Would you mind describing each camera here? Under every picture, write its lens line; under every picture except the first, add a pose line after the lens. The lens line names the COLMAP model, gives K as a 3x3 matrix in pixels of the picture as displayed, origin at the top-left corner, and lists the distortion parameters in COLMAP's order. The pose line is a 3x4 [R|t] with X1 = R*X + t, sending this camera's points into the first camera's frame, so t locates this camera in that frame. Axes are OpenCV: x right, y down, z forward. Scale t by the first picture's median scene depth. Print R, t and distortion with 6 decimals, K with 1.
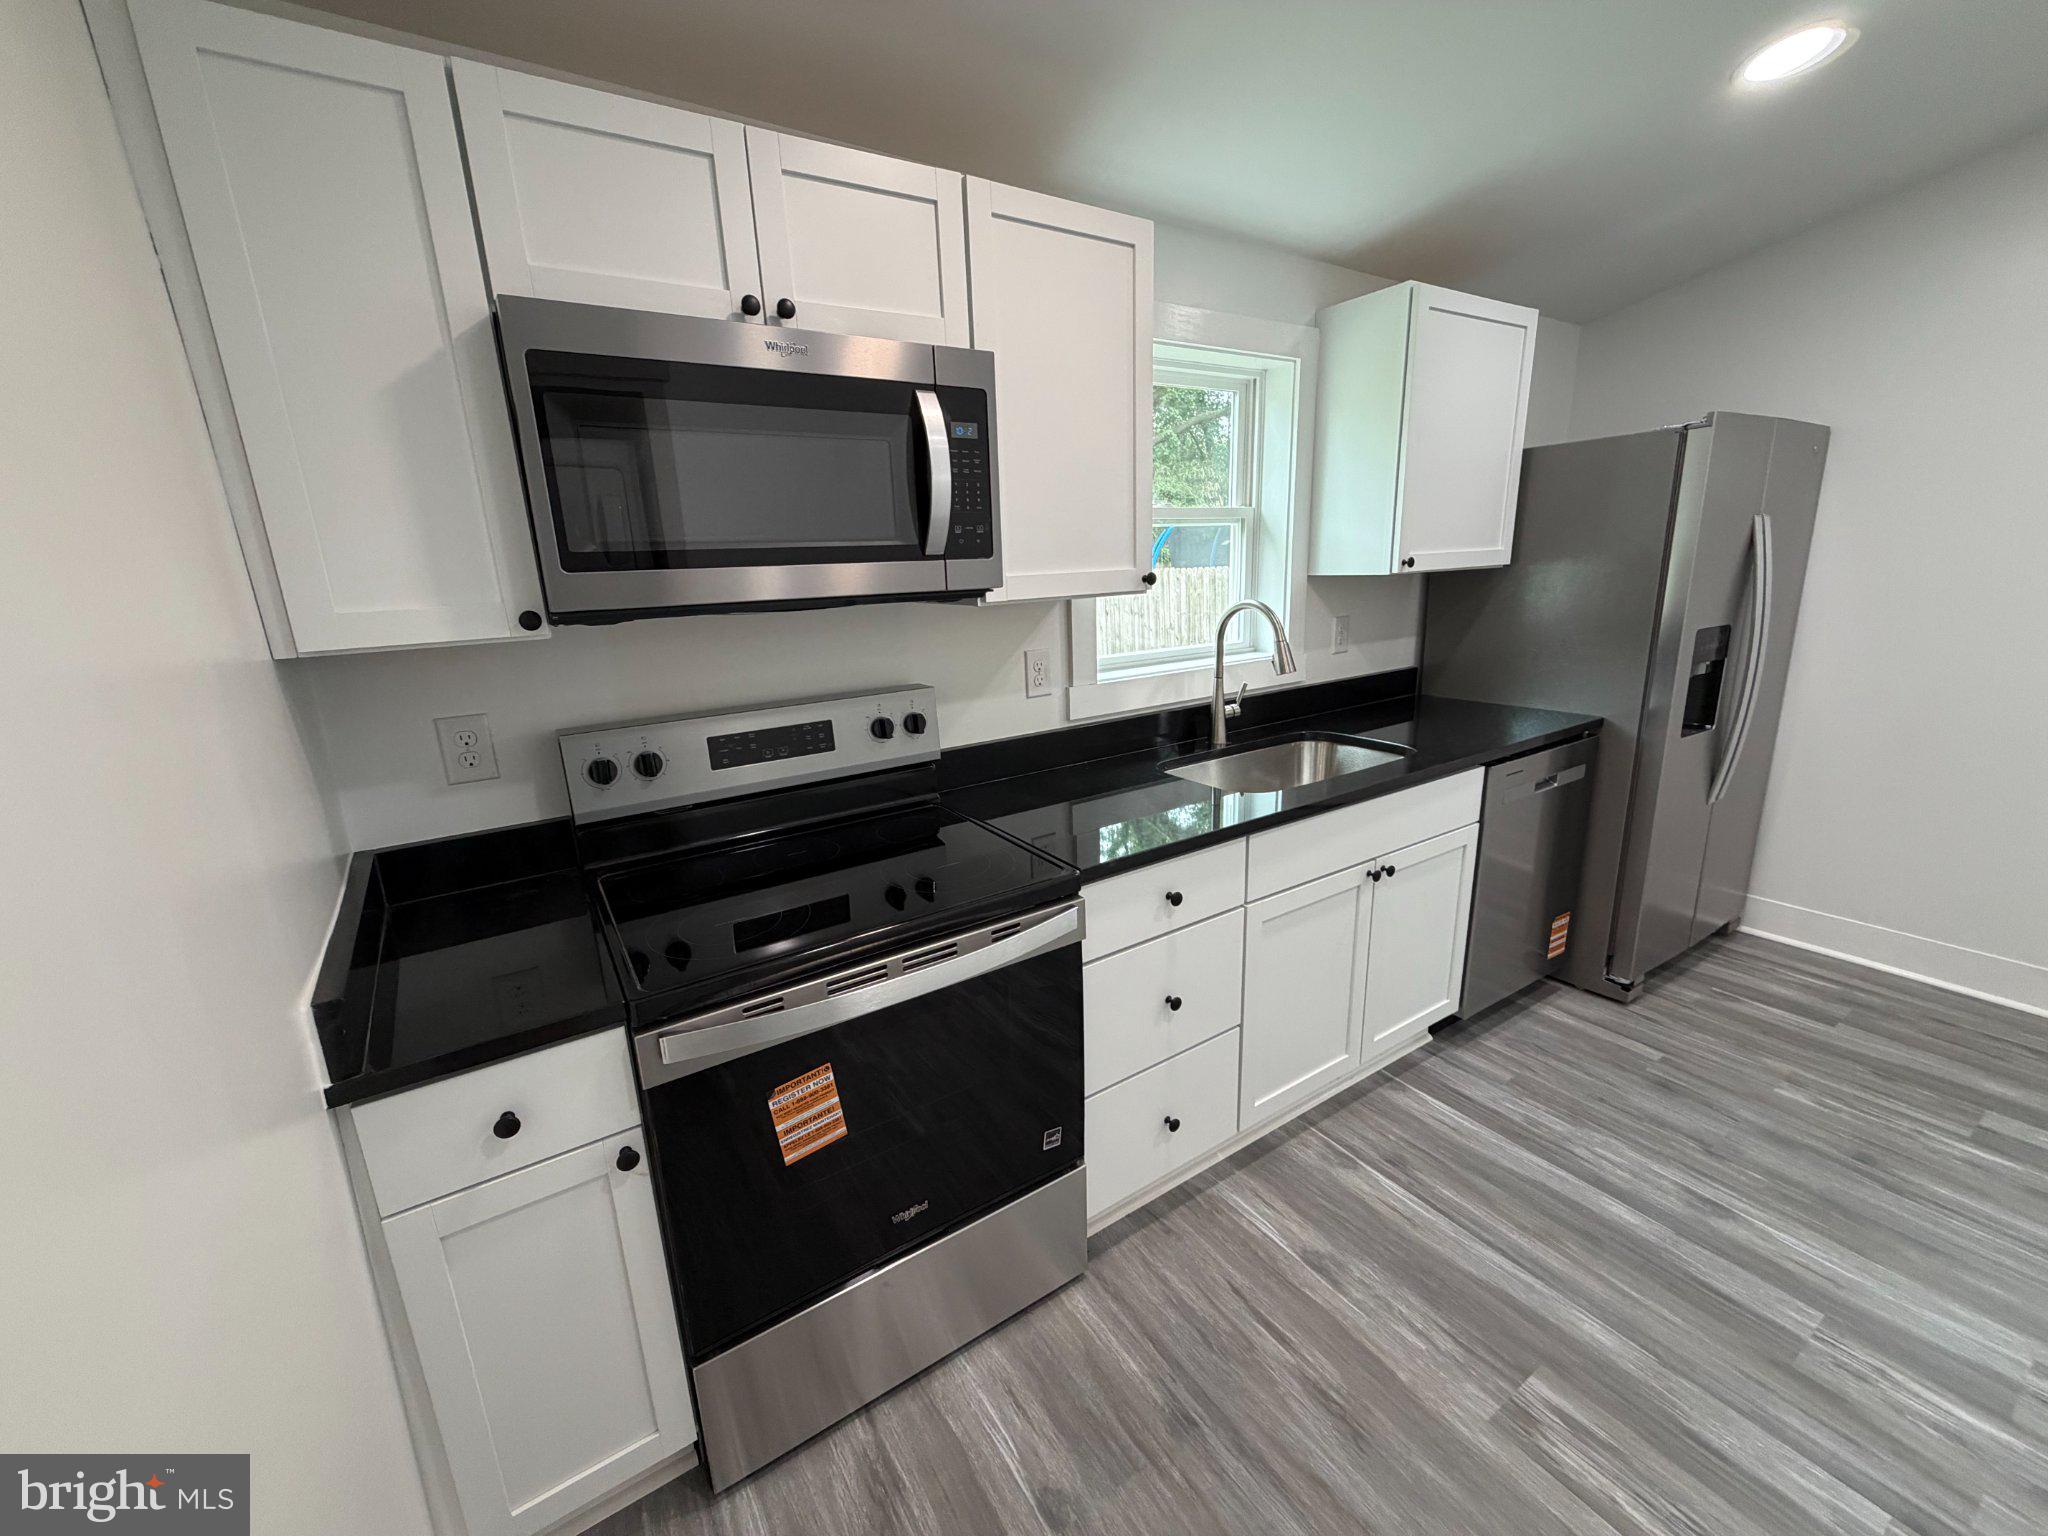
lens RADIAL K [[816.2, 0, 1020.3], [0, 816.2, 762.6], [0, 0, 1]] dist [0.000564, -0.000733]
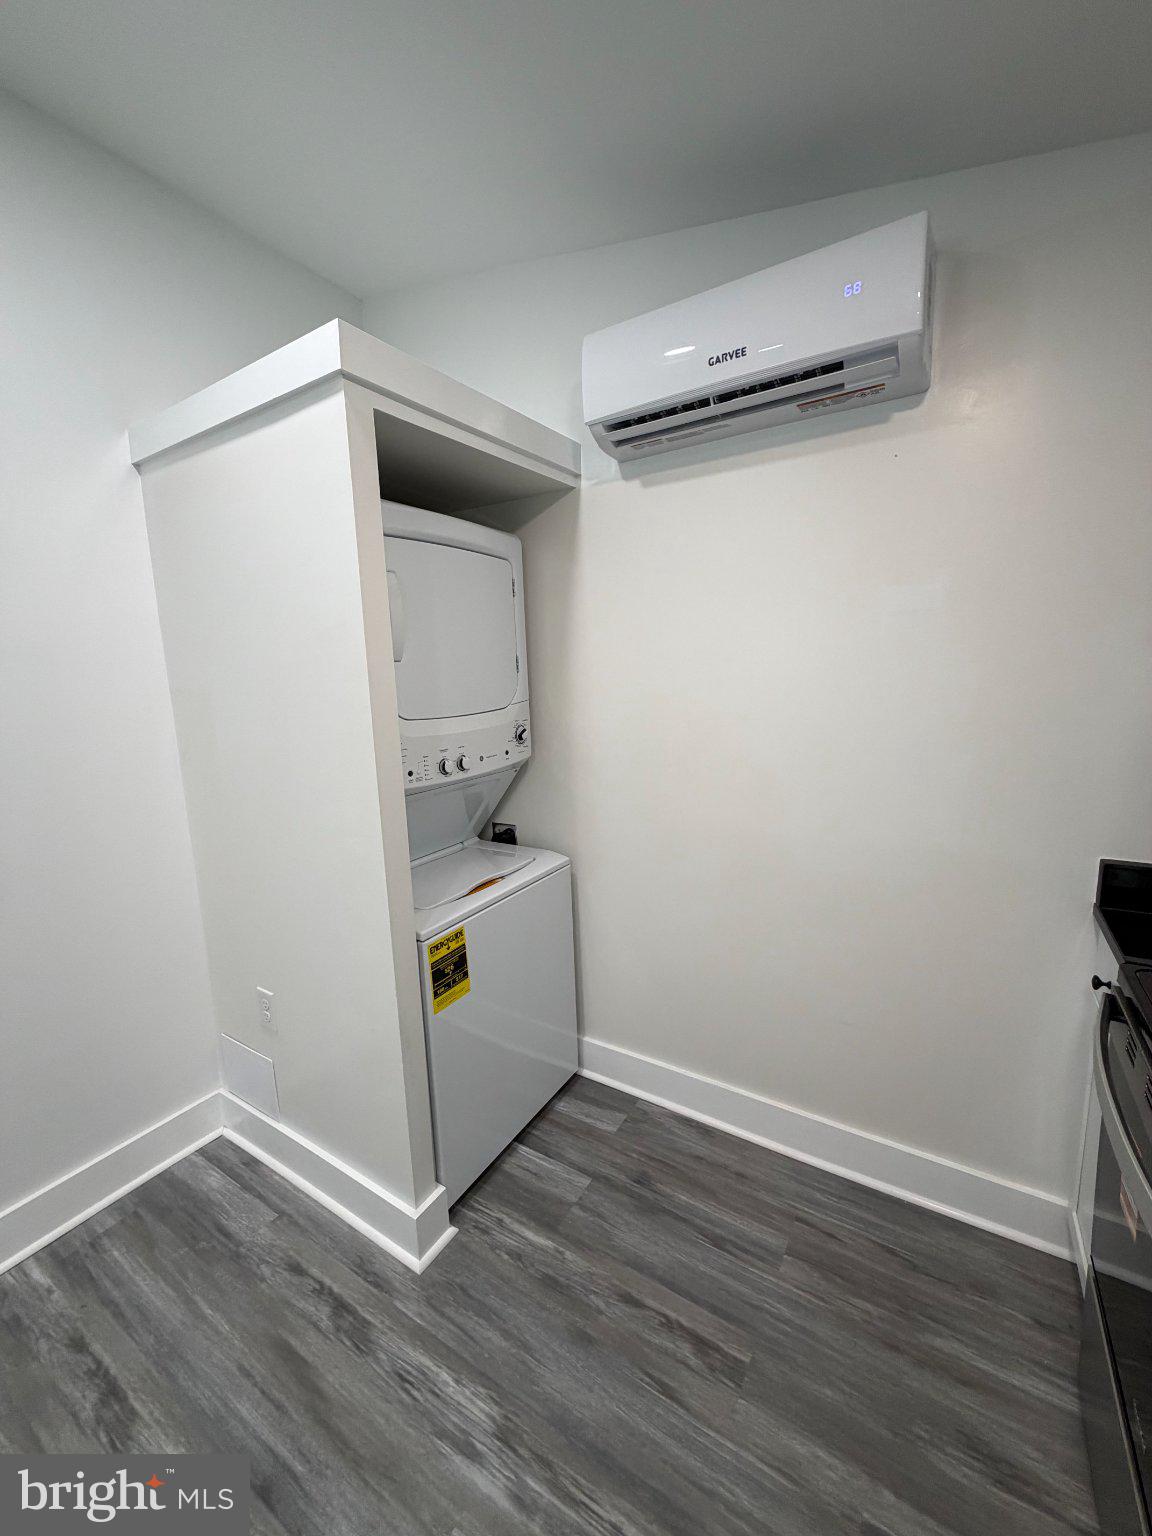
lens RADIAL K [[612.2, 0, 573.5], [0, 612.2, 761.9], [0, 0, 1]] dist [0.000564, -0.000733]
pose [[-0.903553, 0.132843, -0.407363, 0.478649], [-0.036184, 0.923672, 0.381471, -0.246193], [0.426946, 0.359419, -0.829780, 0.915071]]
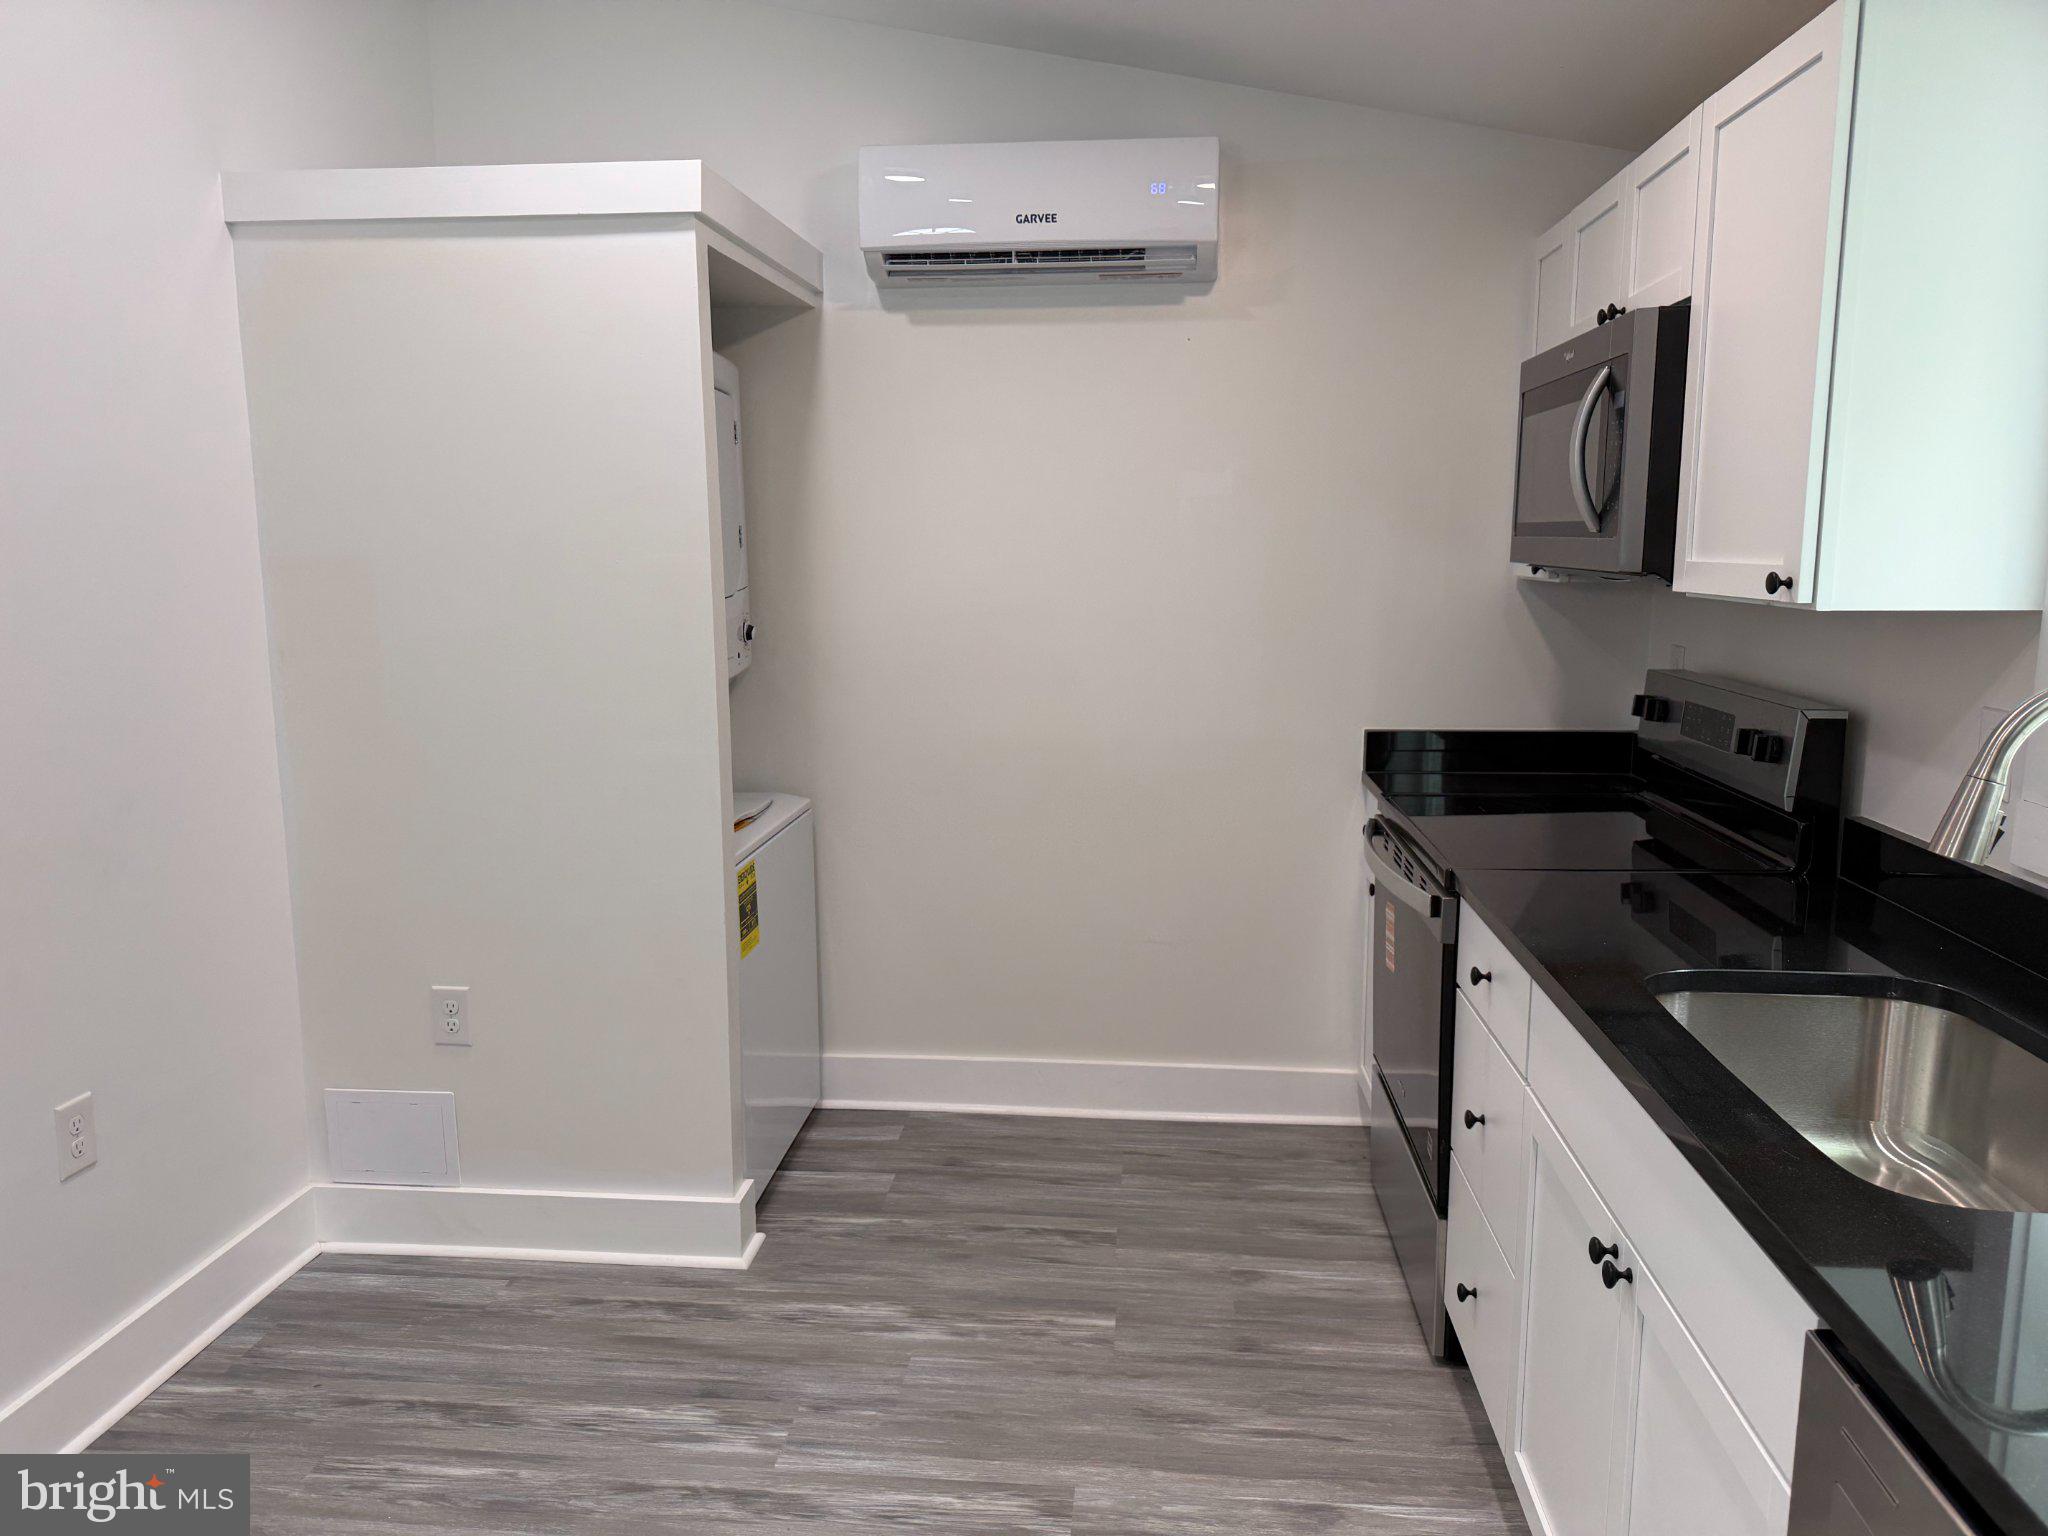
lens RADIAL K [[1446.0, 0, 1024.0], [0, 1446.0, 768.0], [0, 0, 1]] dist [0.038451, -0.055574]
pose [[-0.613999, 0.163838, -0.772115, 1.527432], [-0.164979, 0.929974, 0.328529, -0.411868], [0.771872, 0.329099, -0.543974, 1.388767]]
